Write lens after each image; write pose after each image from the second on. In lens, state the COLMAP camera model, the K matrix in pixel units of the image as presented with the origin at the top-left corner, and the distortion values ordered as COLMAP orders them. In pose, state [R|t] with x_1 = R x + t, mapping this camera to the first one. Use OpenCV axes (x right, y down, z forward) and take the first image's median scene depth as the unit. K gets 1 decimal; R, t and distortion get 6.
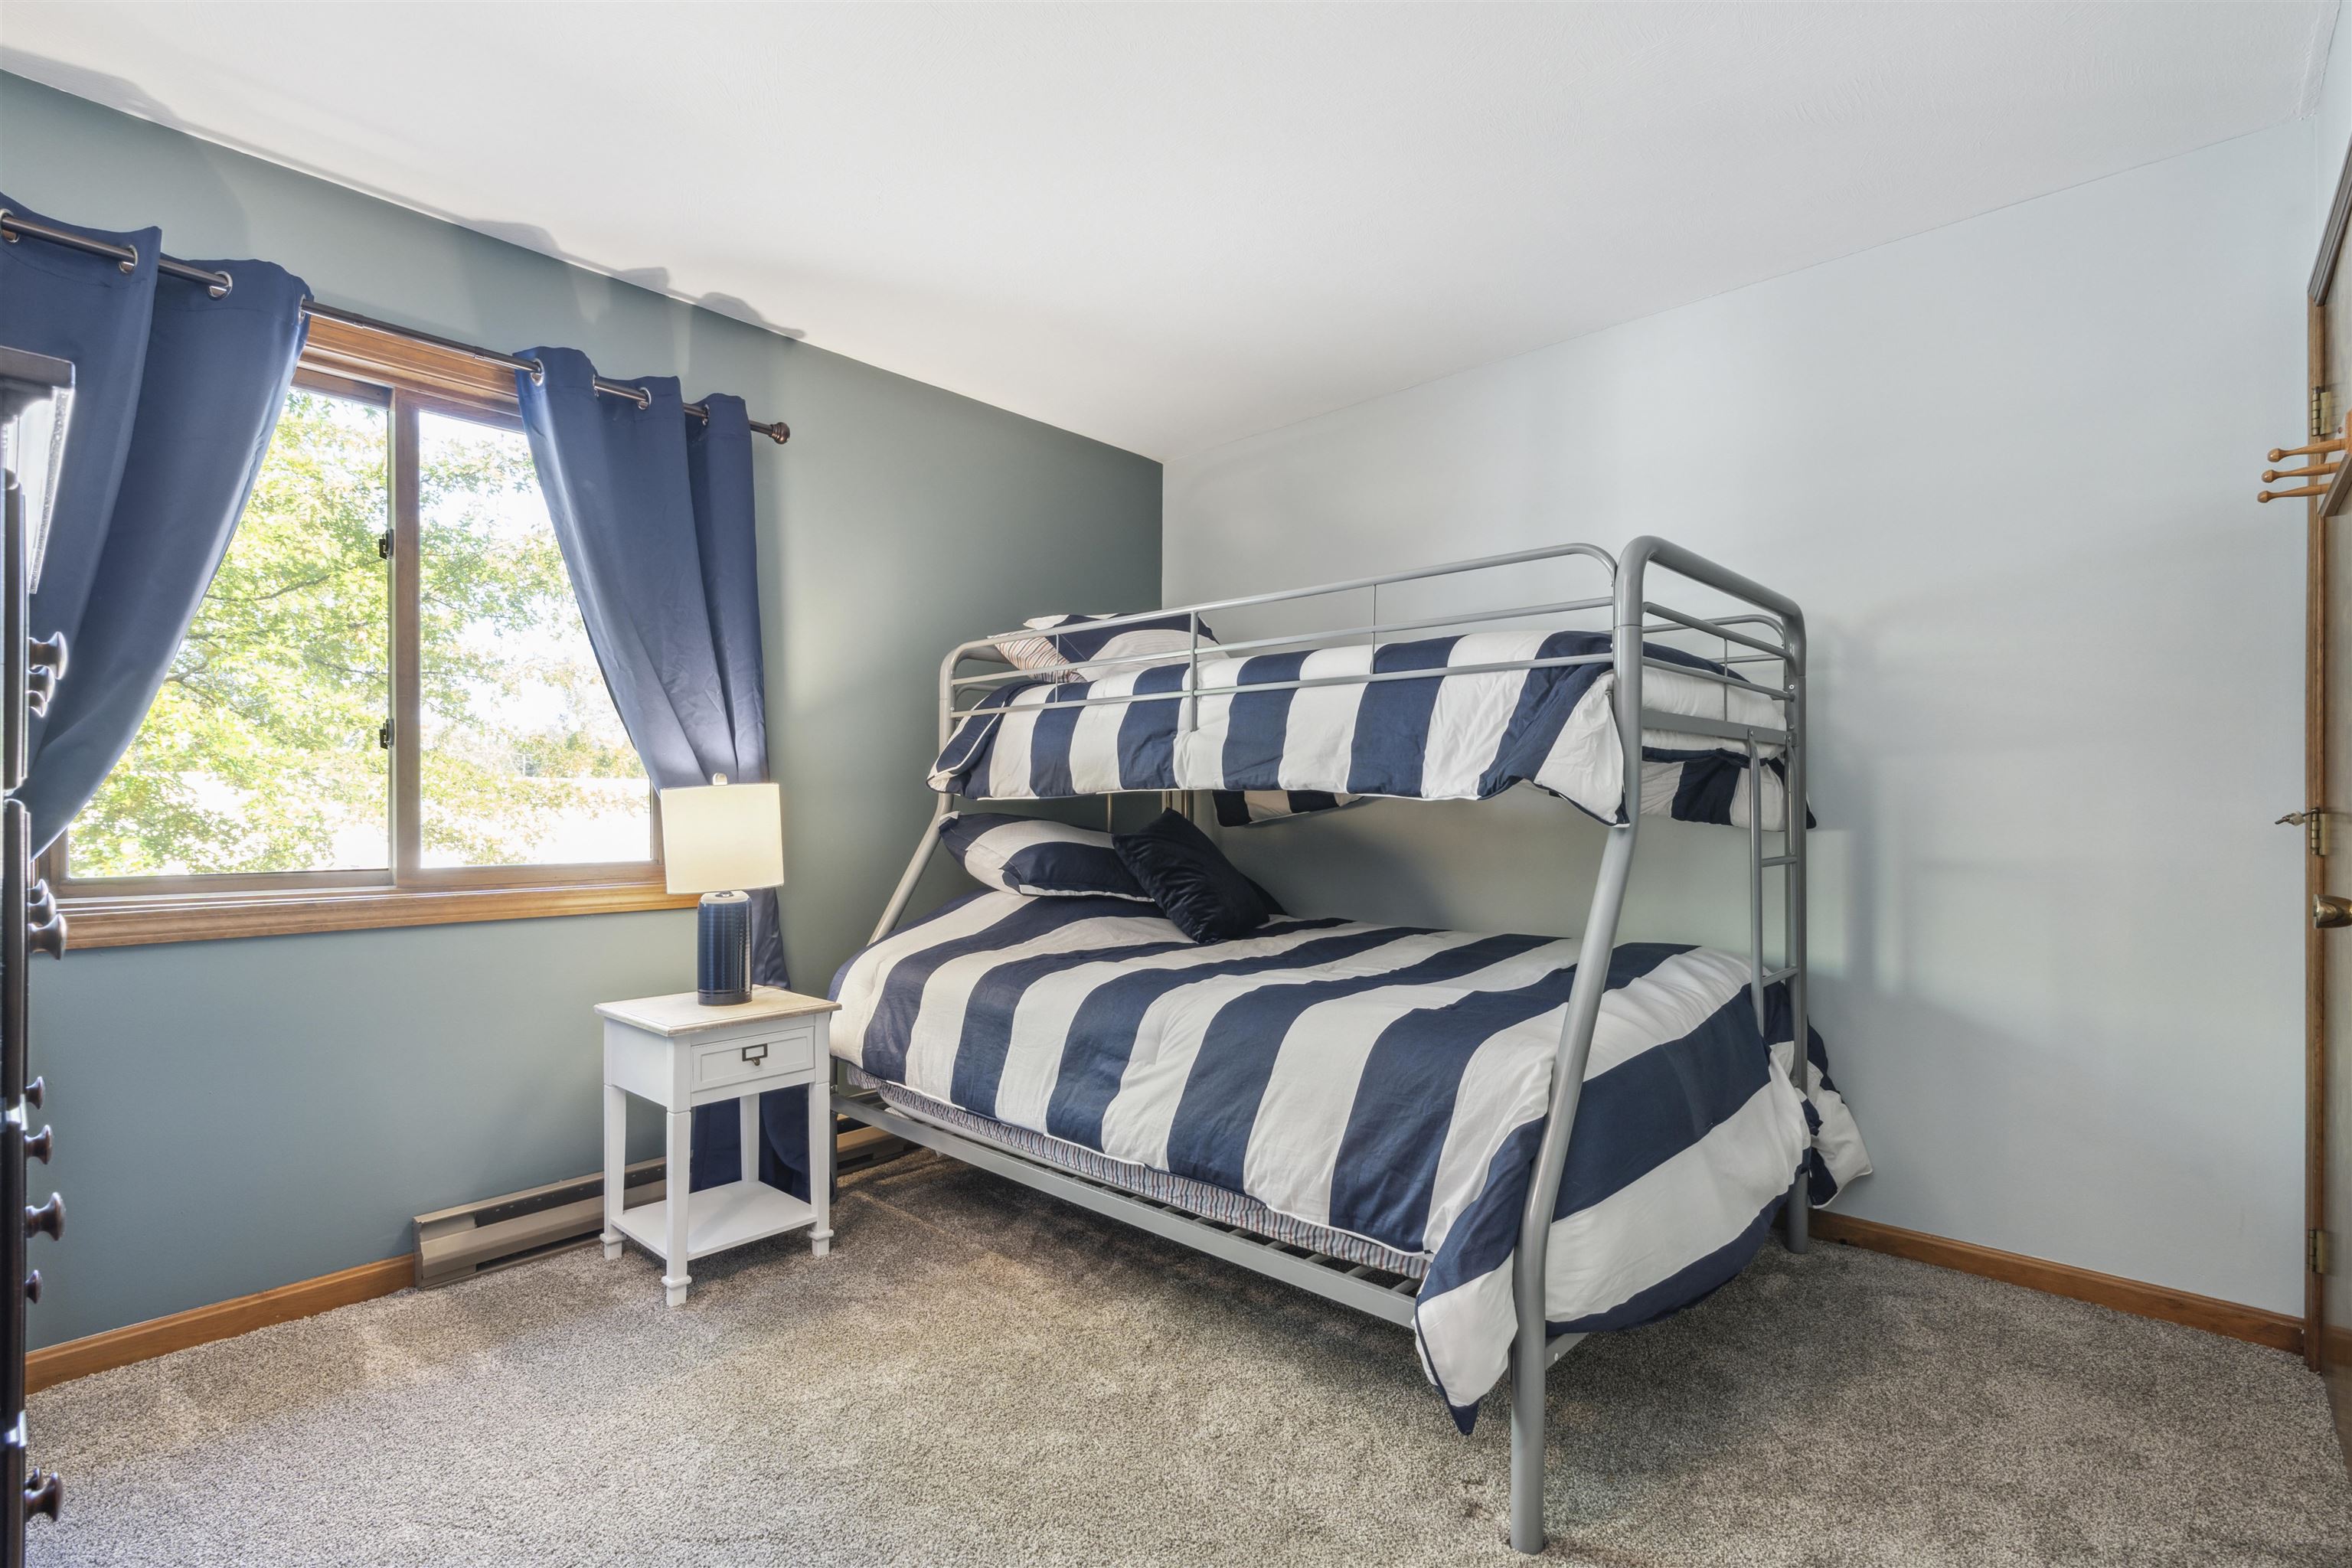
lens RADIAL K [[1075.9, 0, 1176.2], [0, 1075.9, 796.9], [0, 0, 1]] dist [-0.010770, 0.004448]
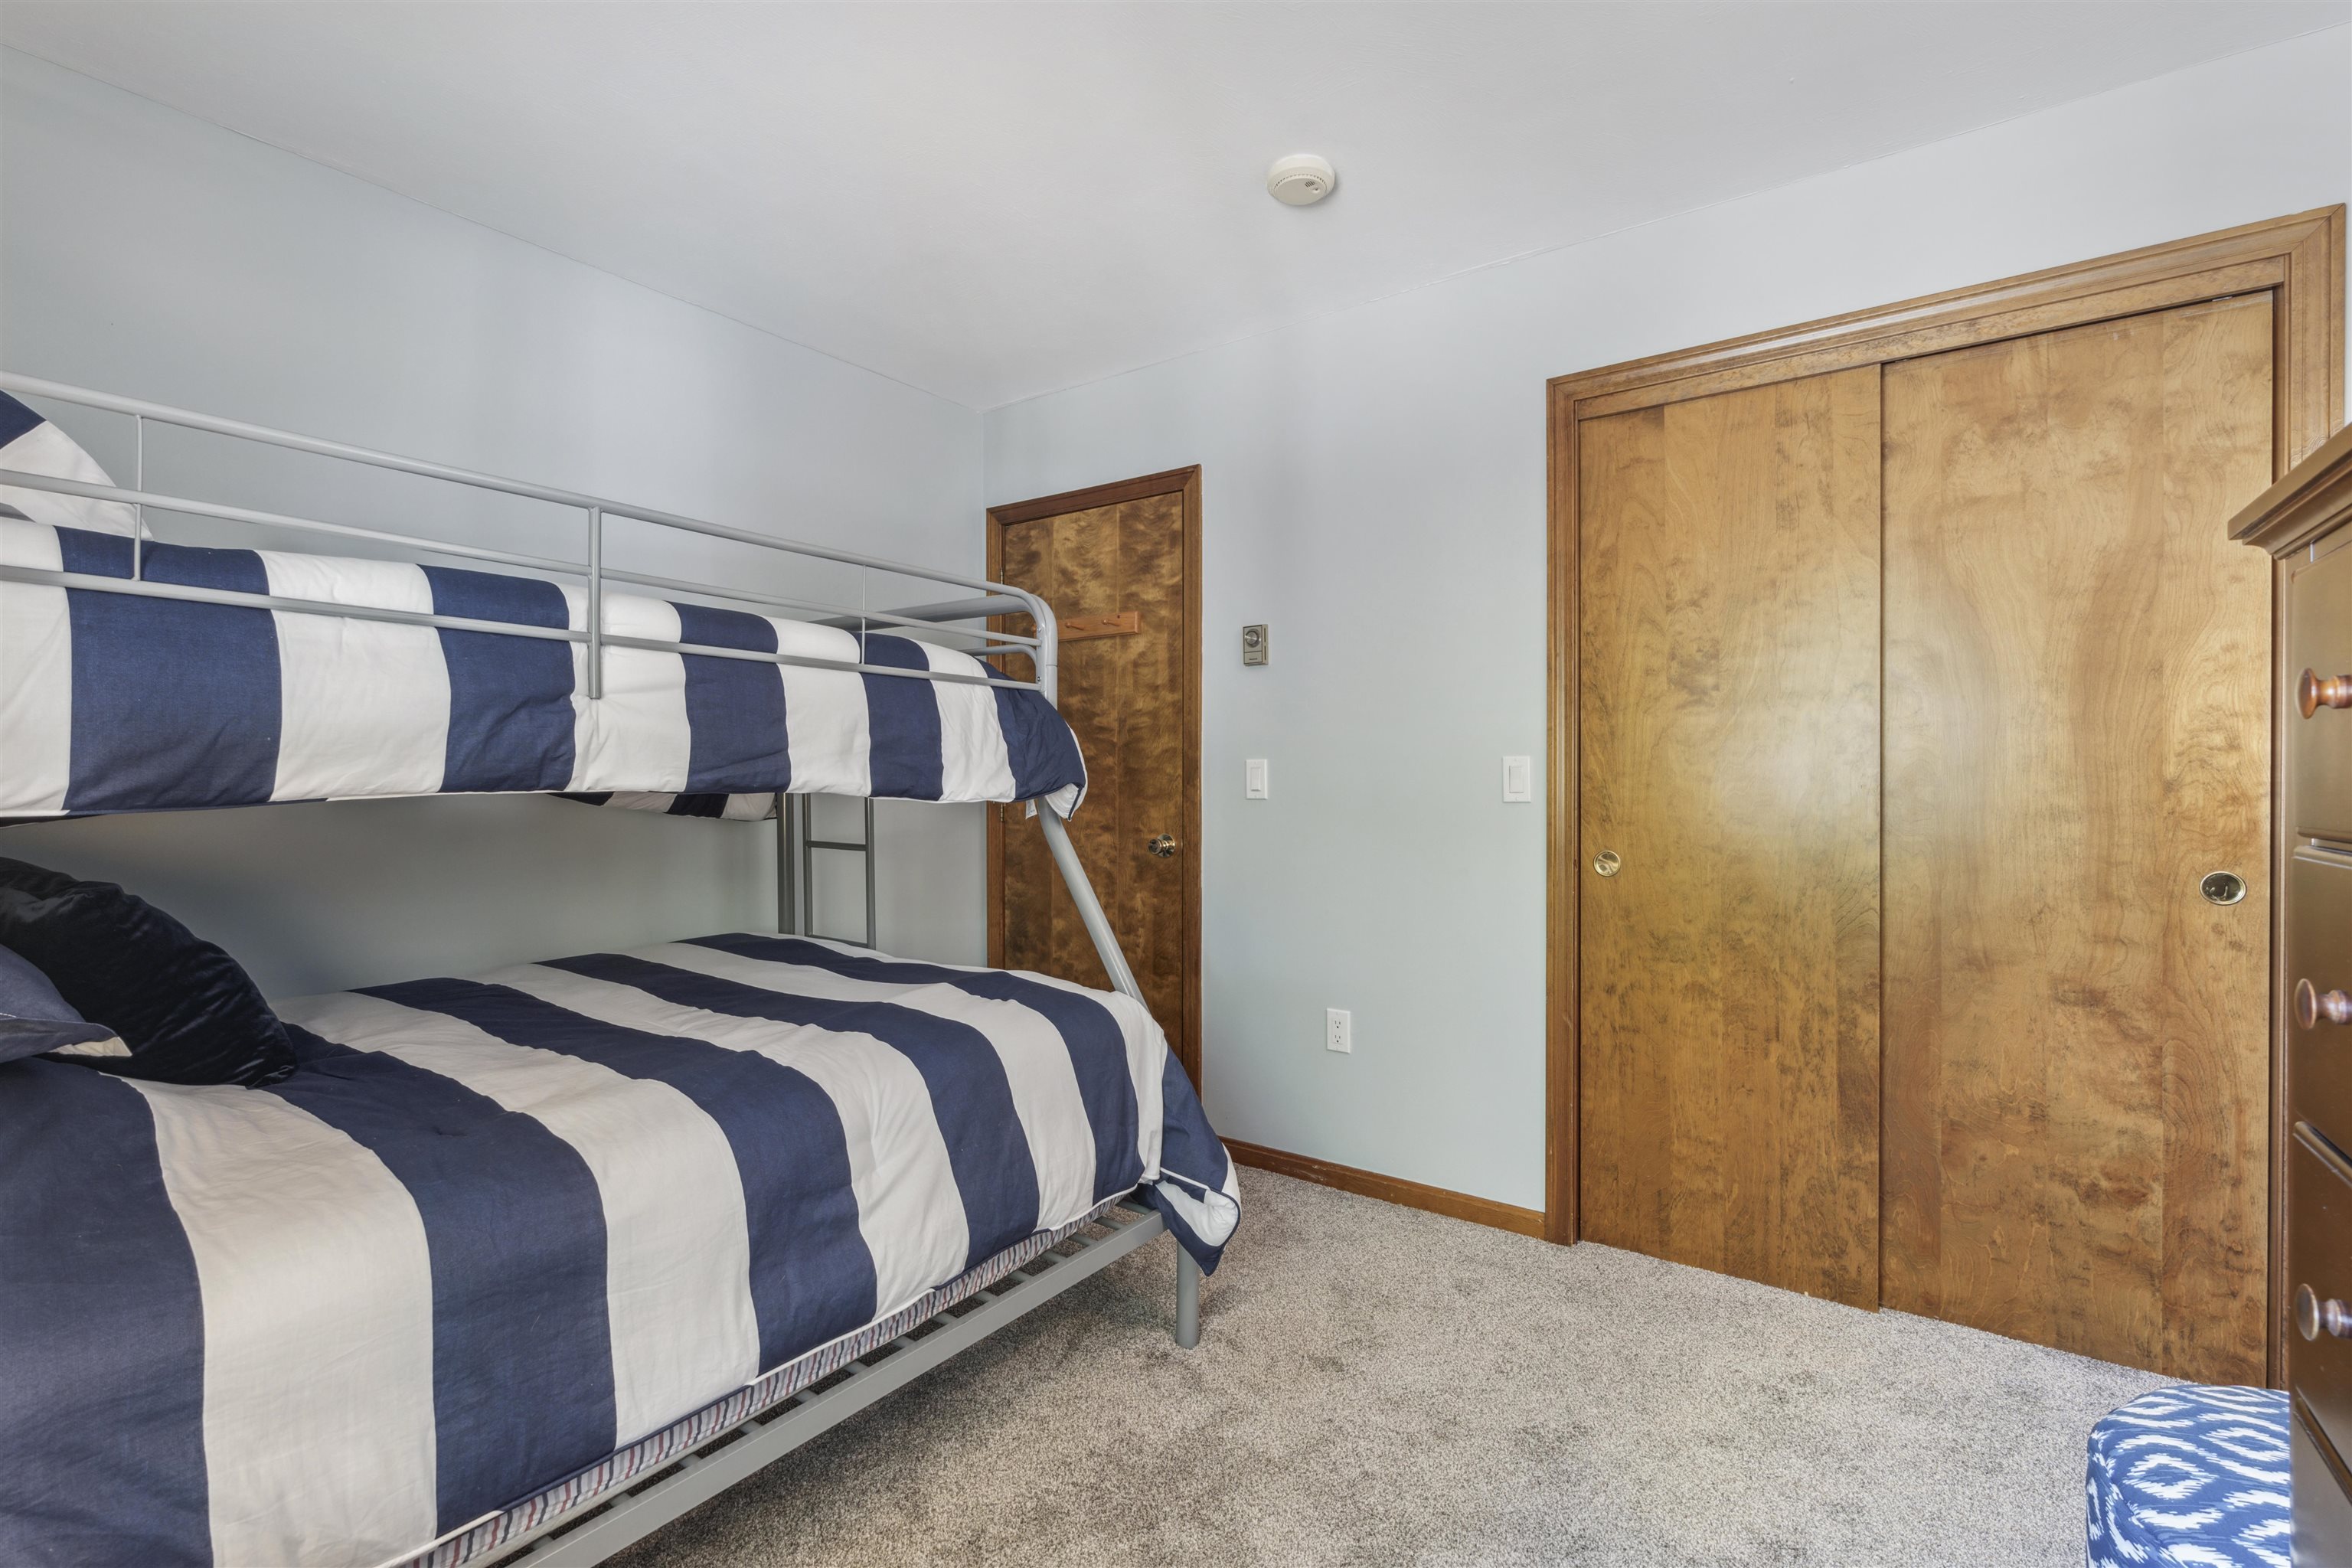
lens RADIAL K [[1075.9, 0, 1172.6], [0, 1075.9, 791.6], [0, 0, 1]] dist [-0.010770, 0.004448]
pose [[-0.124161, -0.001743, 0.992261, -0.698655], [-0.000253, 0.999998, 0.001725, -0.008702], [-0.992262, -0.000037, -0.124162, 0.804894]]
